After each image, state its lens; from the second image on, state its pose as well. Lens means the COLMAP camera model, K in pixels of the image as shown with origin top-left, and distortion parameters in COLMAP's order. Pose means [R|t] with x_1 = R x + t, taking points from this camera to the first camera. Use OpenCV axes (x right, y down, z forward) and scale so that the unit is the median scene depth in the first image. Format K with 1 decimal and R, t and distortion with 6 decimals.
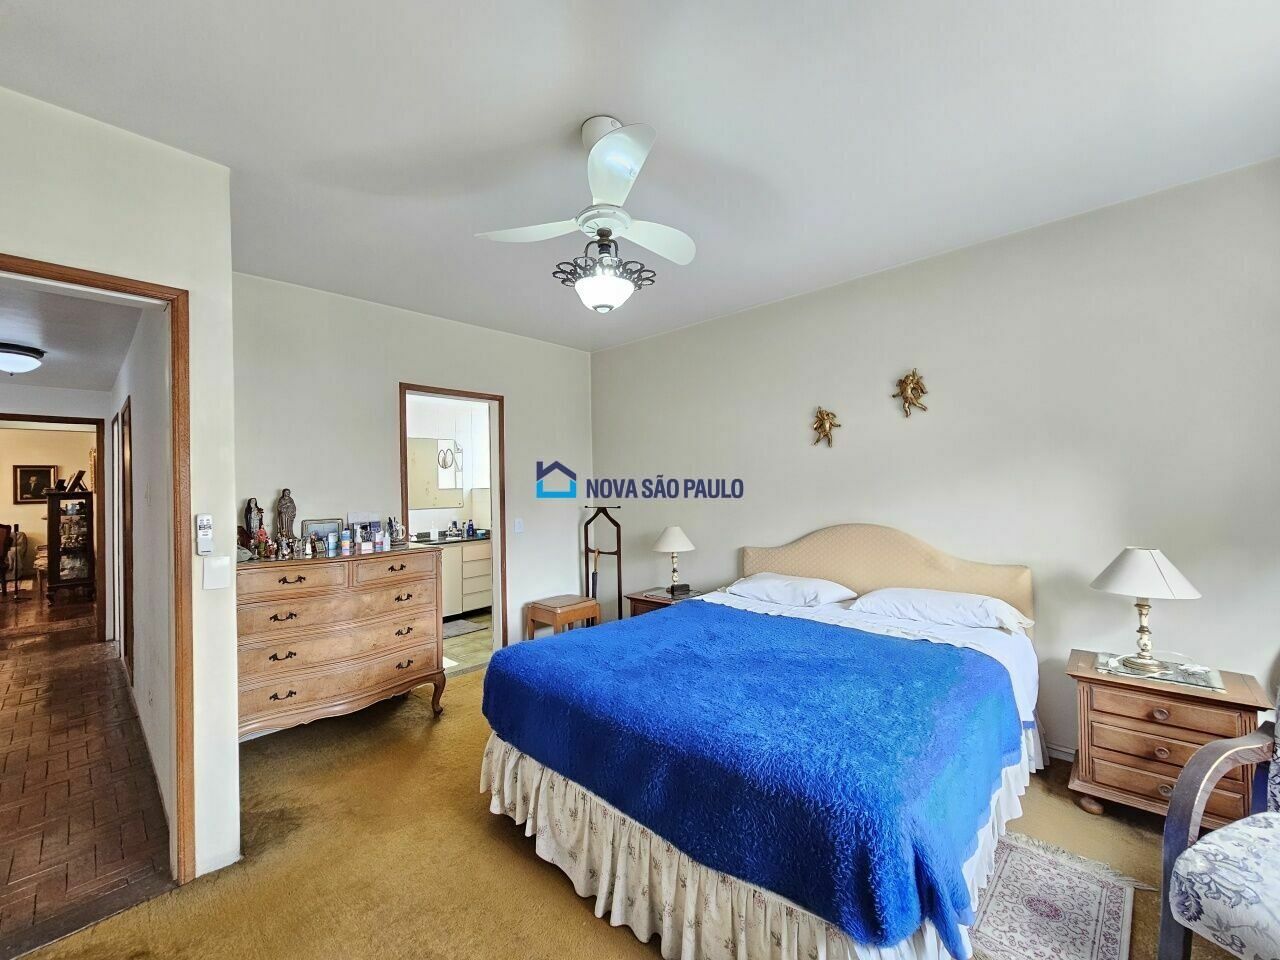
lens RADIAL K [[523.6, 0, 640.7], [0, 523.6, 479.9], [0, 0, 1]] dist [-0.001532, 0.000188]
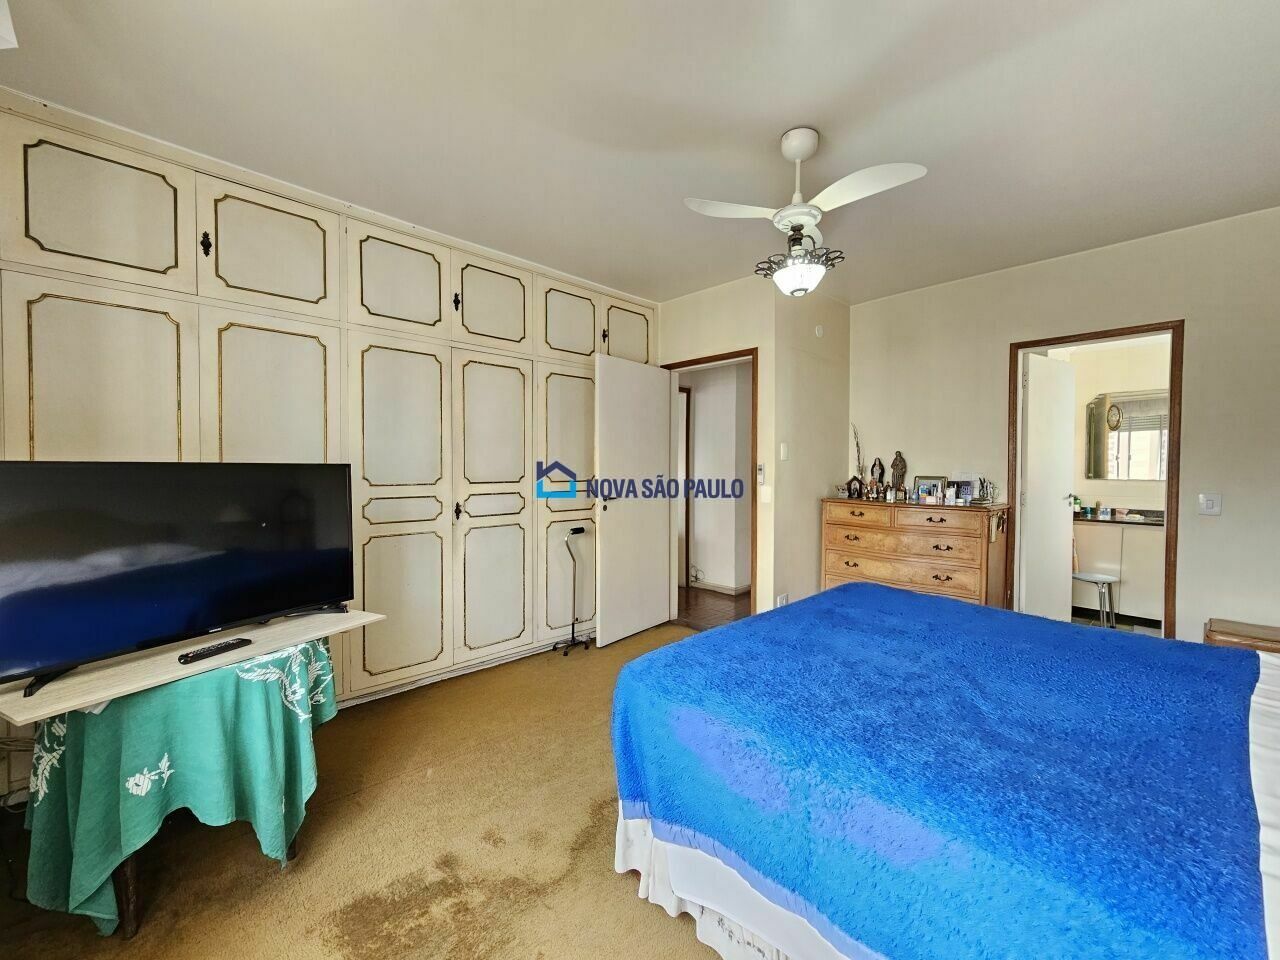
lens RADIAL K [[523.6, 0, 640.7], [0, 523.6, 479.9], [0, 0, 1]] dist [-0.001532, 0.000188]
pose [[-0.052889, 0.042243, -0.997707, 0.697038], [0.007866, 0.999092, 0.041884, 0.028936], [0.998569, -0.005633, -0.053173, 0.422322]]
